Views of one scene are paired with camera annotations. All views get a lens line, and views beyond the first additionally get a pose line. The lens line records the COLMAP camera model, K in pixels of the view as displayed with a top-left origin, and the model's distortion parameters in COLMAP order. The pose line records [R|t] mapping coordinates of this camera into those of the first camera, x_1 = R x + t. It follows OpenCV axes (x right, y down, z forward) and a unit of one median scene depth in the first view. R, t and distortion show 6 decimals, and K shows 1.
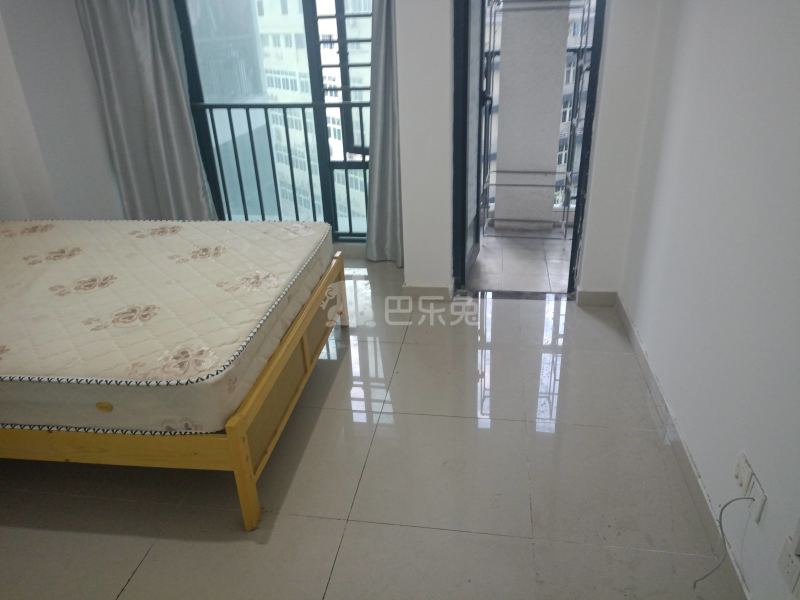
lens RADIAL K [[575.3, 0, 400.0], [0, 575.3, 300.0], [0, 0, 1]] dist [0.050528, -0.070872]
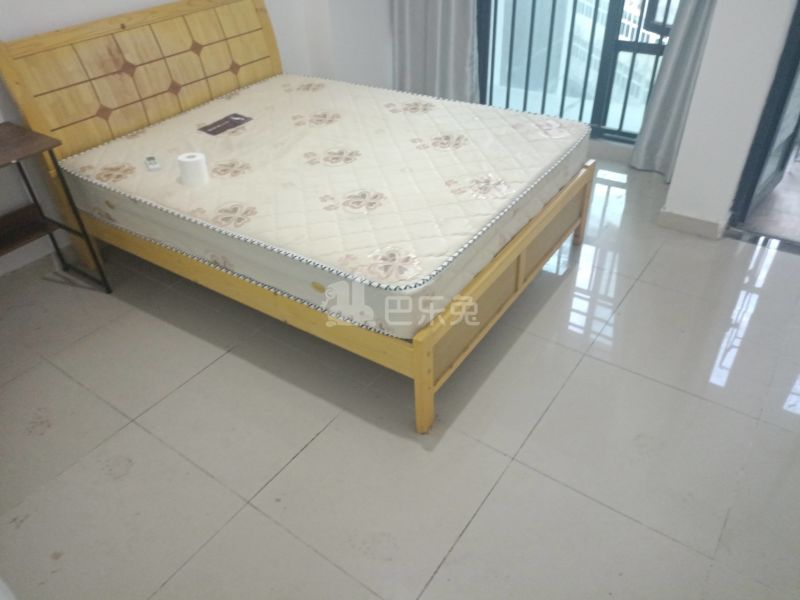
lens RADIAL K [[575.3, 0, 400.0], [0, 575.3, 300.0], [0, 0, 1]] dist [0.050528, -0.070872]
pose [[0.887951, 0.270486, -0.371996, 0.022133], [-0.179004, 0.948261, 0.262219, -0.069043], [0.423676, -0.166249, 0.890427, 0.070176]]
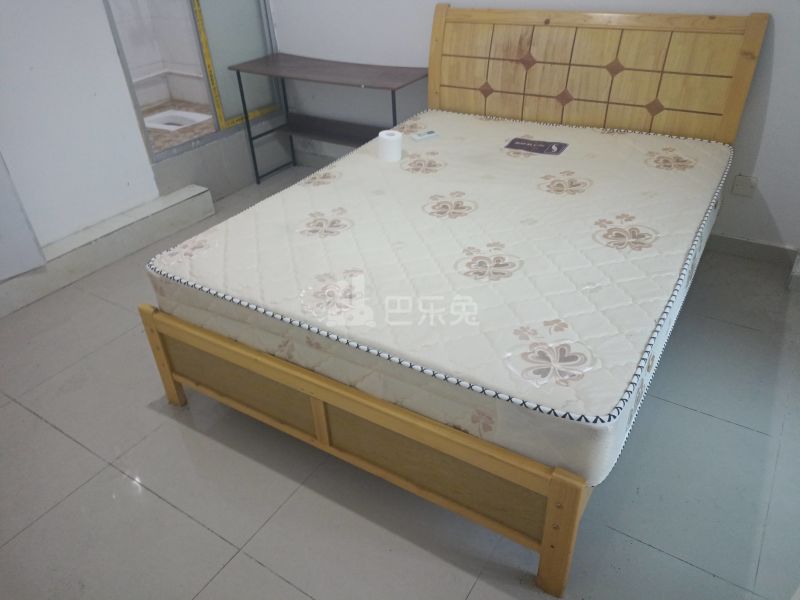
lens RADIAL K [[588.5, 0, 400.0], [0, 588.5, 300.0], [0, 0, 1]] dist [0.071522, -0.072728]
pose [[-0.410423, 0.542087, -0.733277, 0.217109], [-0.336039, 0.657626, 0.674245, -0.472948], [0.847721, 0.523135, -0.087742, 0.992534]]
